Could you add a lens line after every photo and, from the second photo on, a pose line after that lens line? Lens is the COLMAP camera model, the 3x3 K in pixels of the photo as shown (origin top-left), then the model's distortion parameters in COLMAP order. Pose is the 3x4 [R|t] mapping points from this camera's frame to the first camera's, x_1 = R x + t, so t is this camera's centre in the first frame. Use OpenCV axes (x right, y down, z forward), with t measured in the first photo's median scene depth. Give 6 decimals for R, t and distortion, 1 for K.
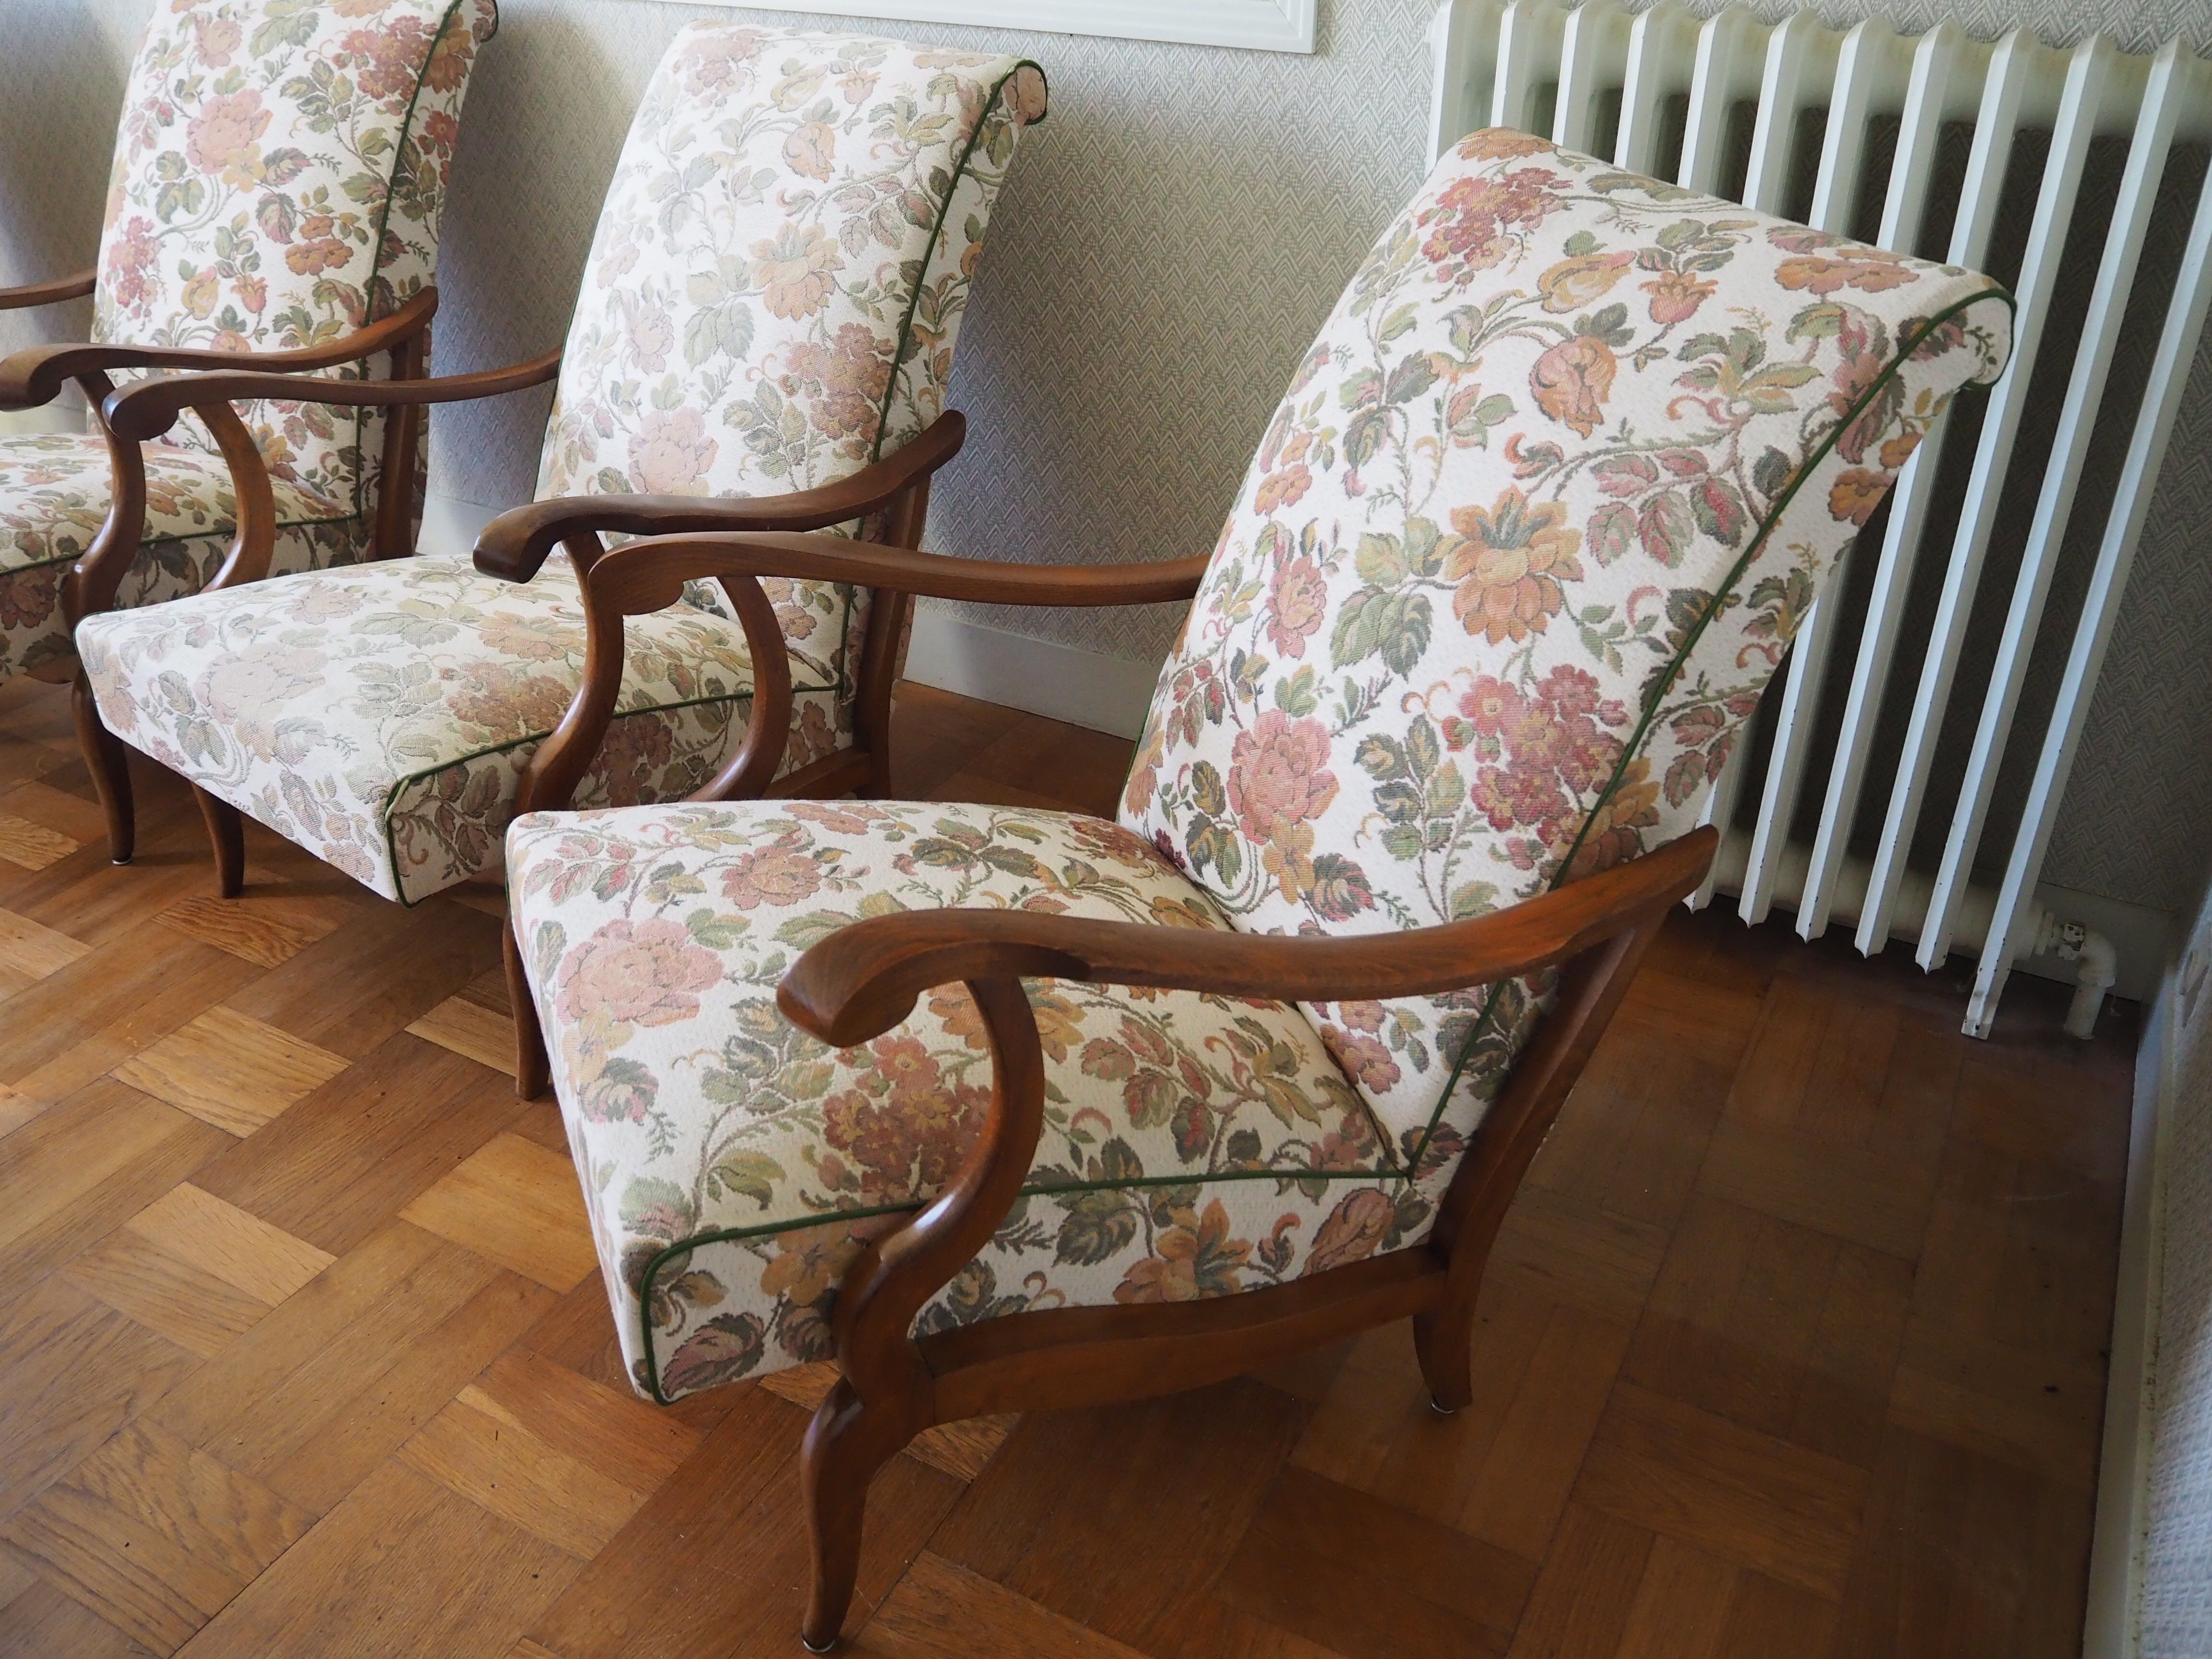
lens RADIAL K [[1840.9, 0, 1100.6], [0, 1840.9, 835.6], [0, 0, 1]] dist [-0.053626, 0.019395]
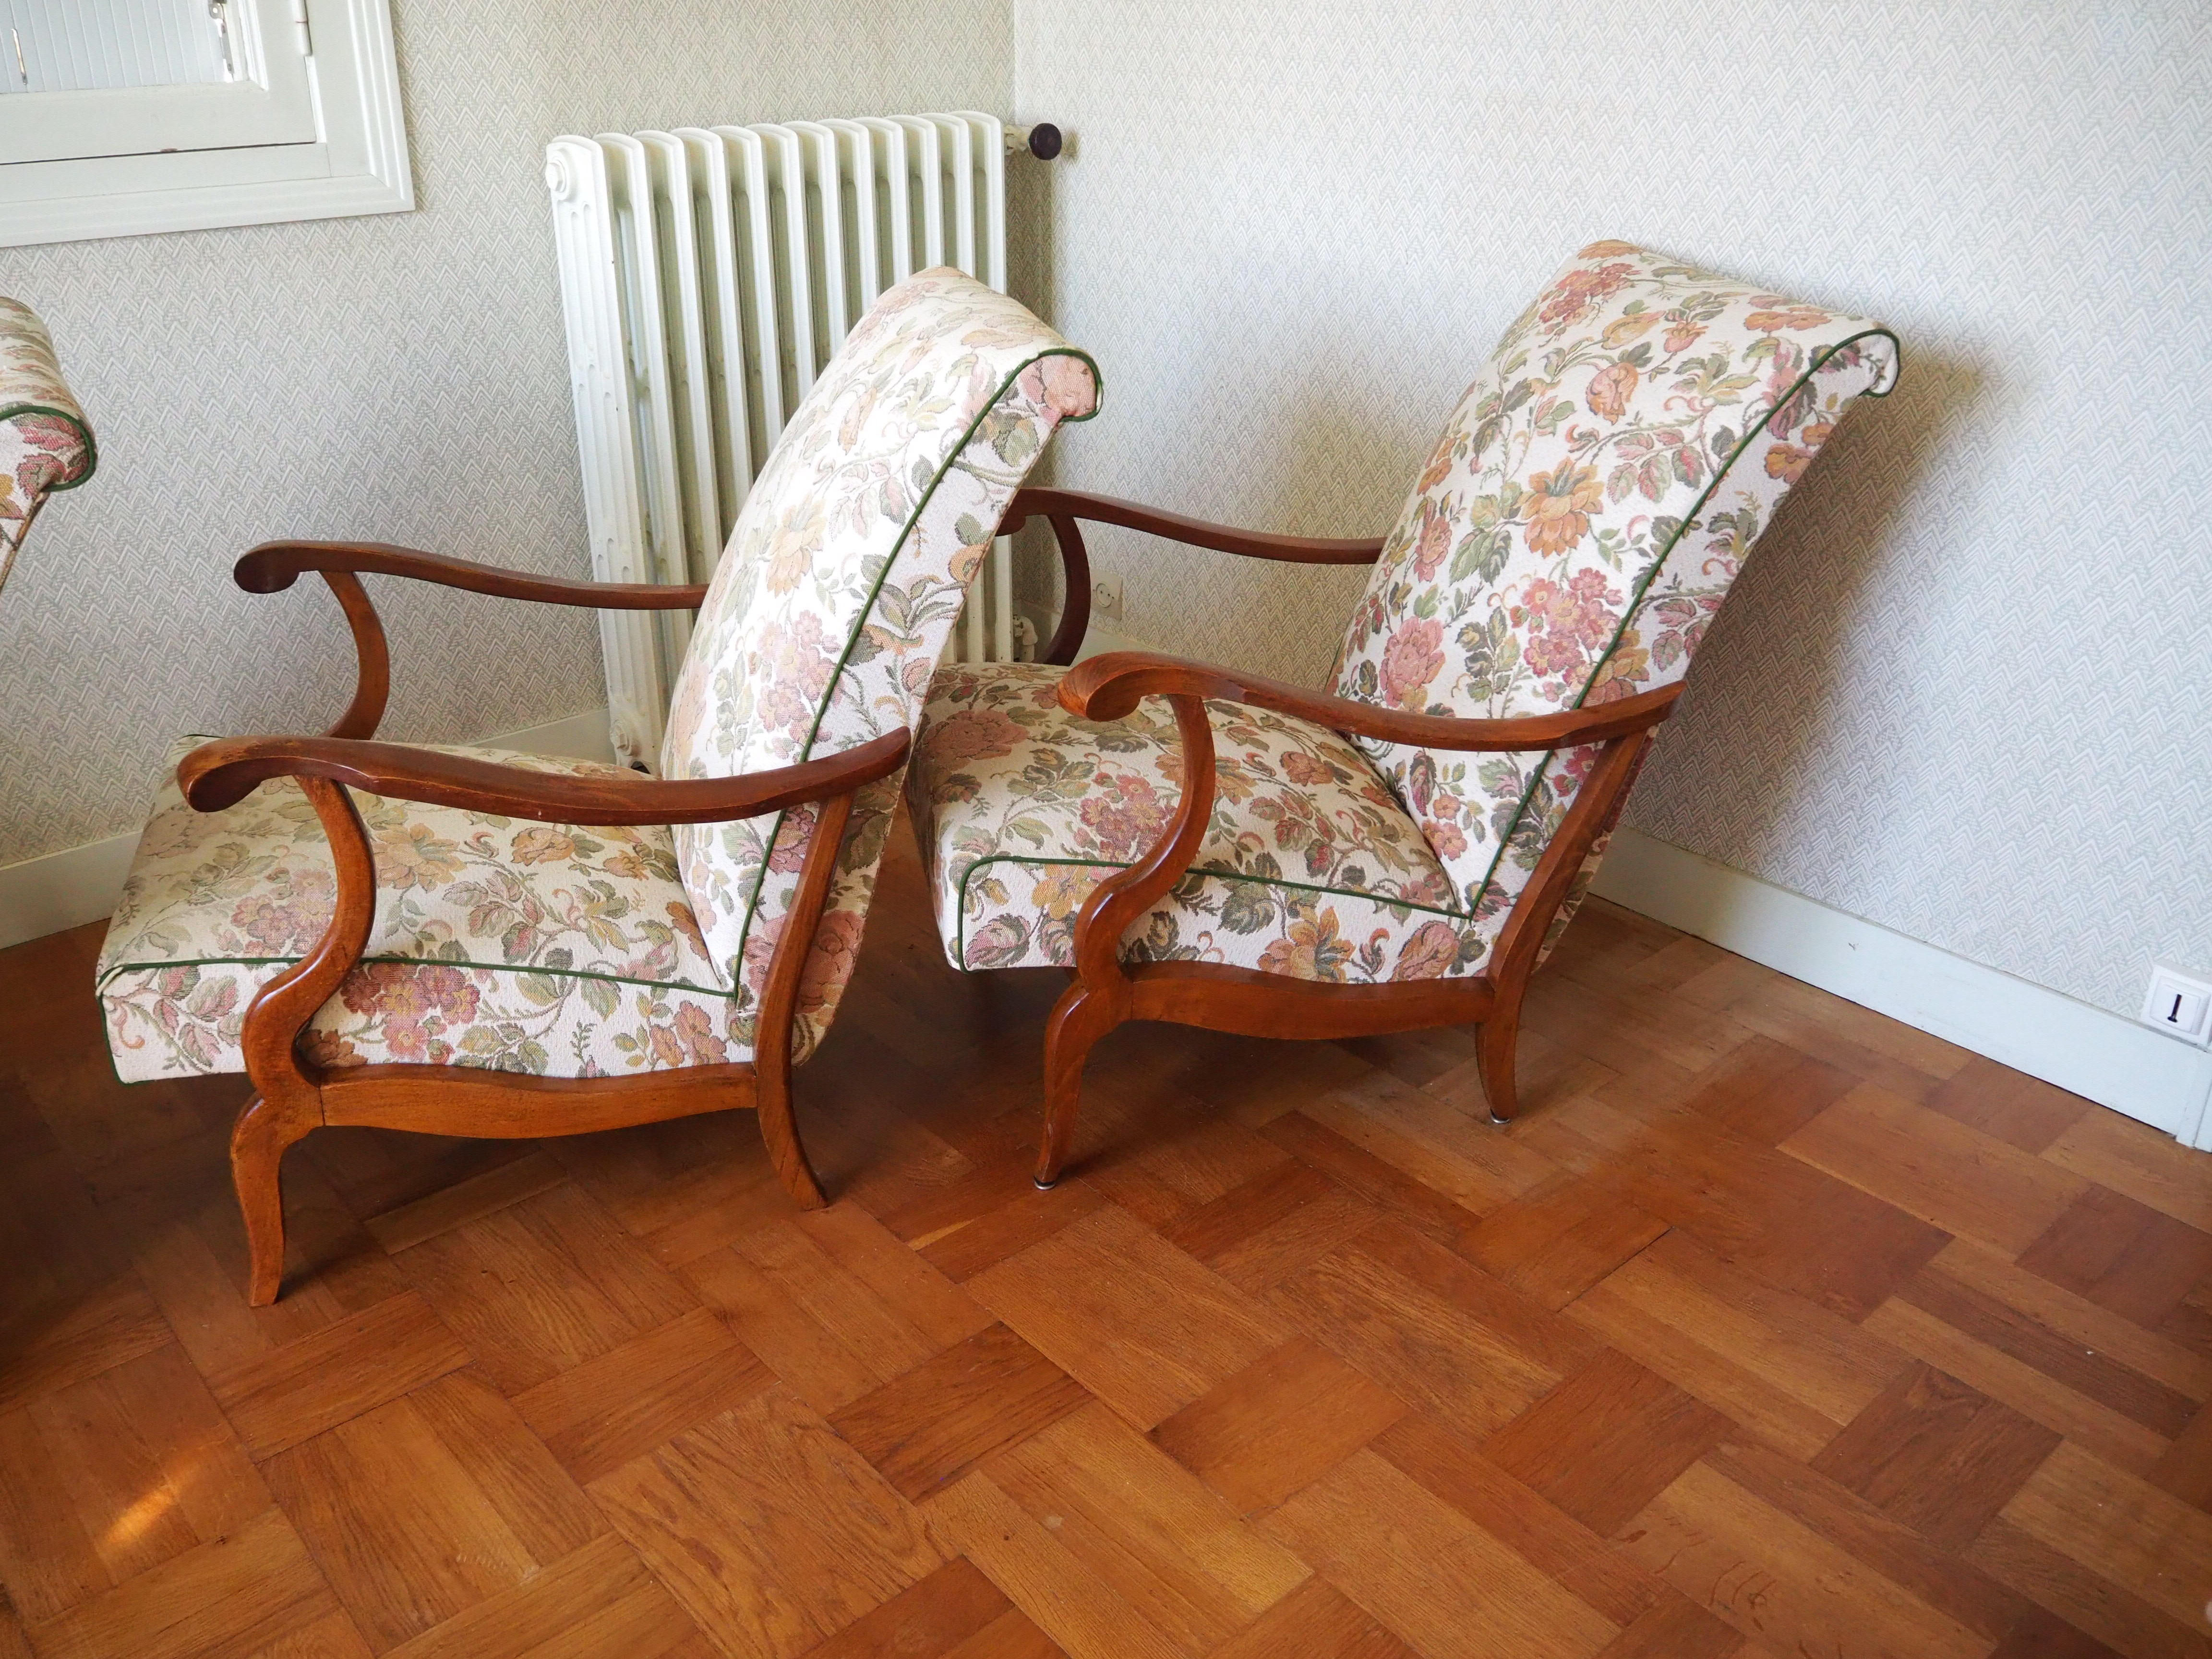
lens RADIAL K [[1840.9, 0, 1091.9], [0, 1840.9, 832.4], [0, 0, 1]] dist [-0.053626, 0.019395]
pose [[0.981079, 0.078604, -0.176931, 0.132008], [-0.094543, 0.992010, -0.083528, 0.281162], [0.168952, 0.098675, 0.980672, -0.520290]]
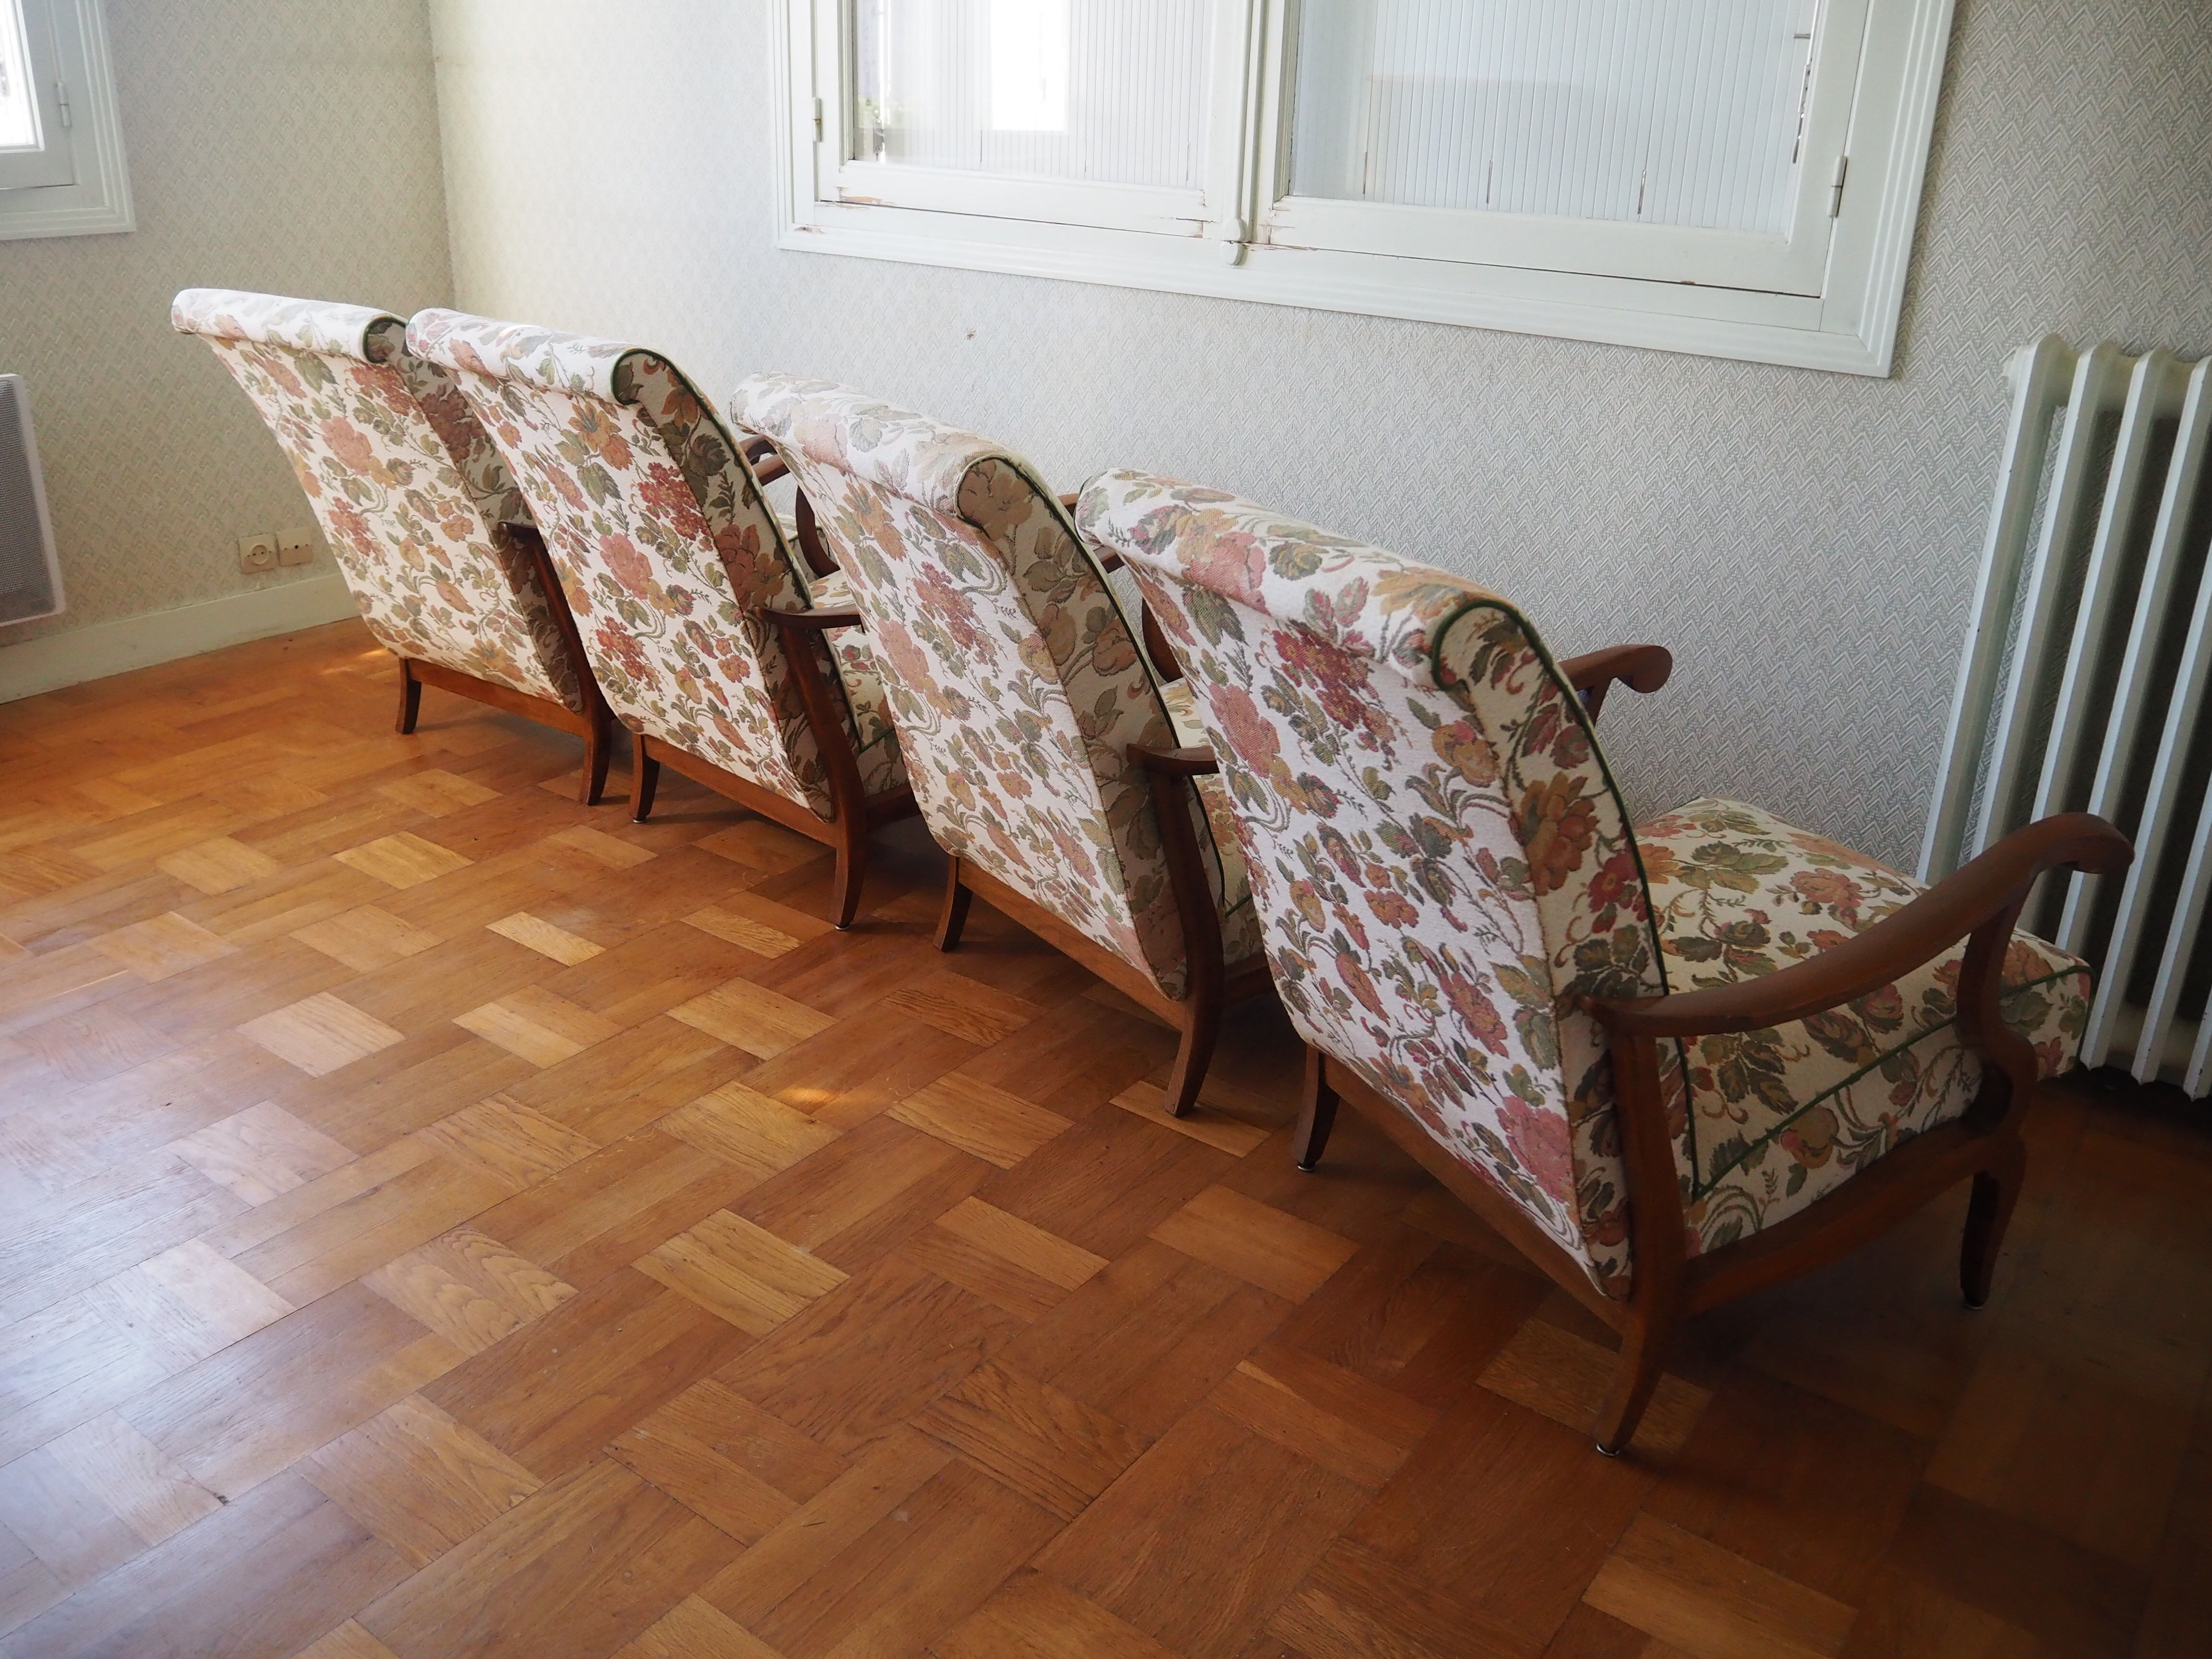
lens RADIAL K [[1840.9, 0, 1099.6], [0, 1840.9, 819.4], [0, 0, 1]] dist [-0.053626, 0.019395]
pose [[0.015356, 0.373145, -0.927646, 0.969908], [-0.534310, 0.787246, 0.307825, -0.244969], [0.845149, 0.490924, 0.211464, 0.301975]]
